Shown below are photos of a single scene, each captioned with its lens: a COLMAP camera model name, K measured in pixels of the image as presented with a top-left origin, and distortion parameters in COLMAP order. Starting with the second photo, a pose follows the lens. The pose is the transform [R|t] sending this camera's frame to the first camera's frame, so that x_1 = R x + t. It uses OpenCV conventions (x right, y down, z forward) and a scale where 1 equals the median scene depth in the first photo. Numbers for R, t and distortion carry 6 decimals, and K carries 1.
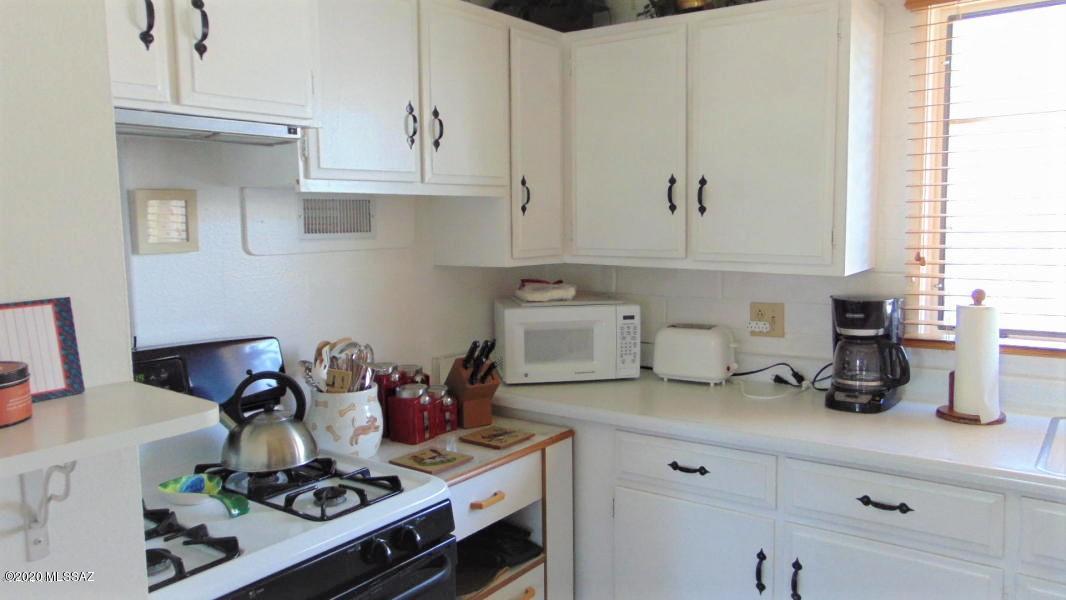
lens RADIAL K [[801.4, 0, 530.1], [0, 801.4, 294.7], [0, 0, 1]] dist [-0.005876, 0.004791]
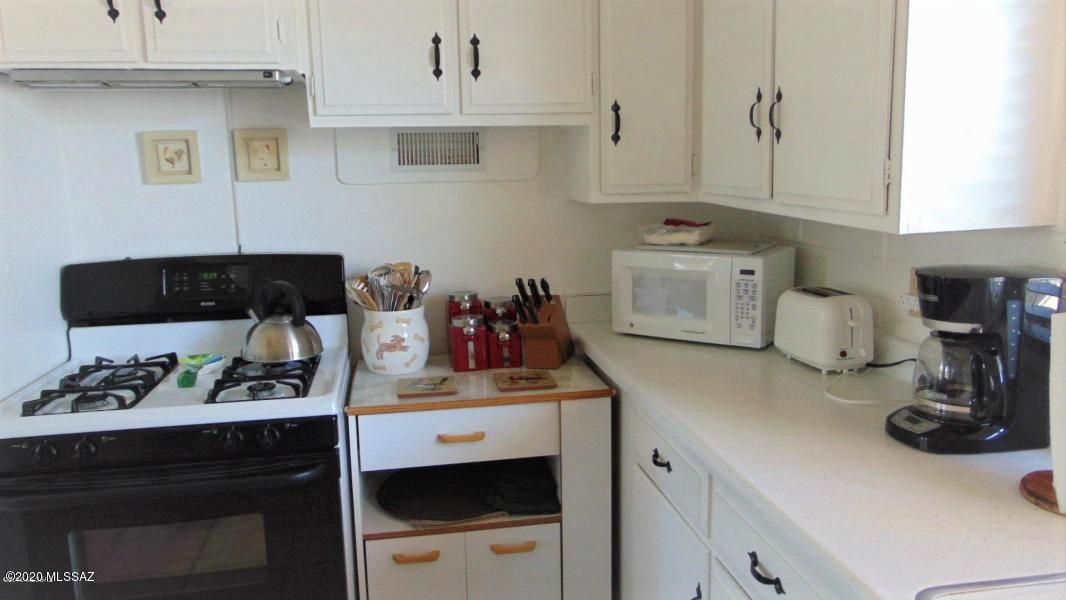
lens RADIAL K [[801.4, 0, 530.1], [0, 801.4, 294.7], [0, 0, 1]] dist [-0.005876, 0.004791]
pose [[0.724960, 0.113821, -0.679322, 0.577186], [-0.057141, 0.992791, 0.105363, -0.024253], [0.686417, -0.037566, 0.726237, 0.299532]]
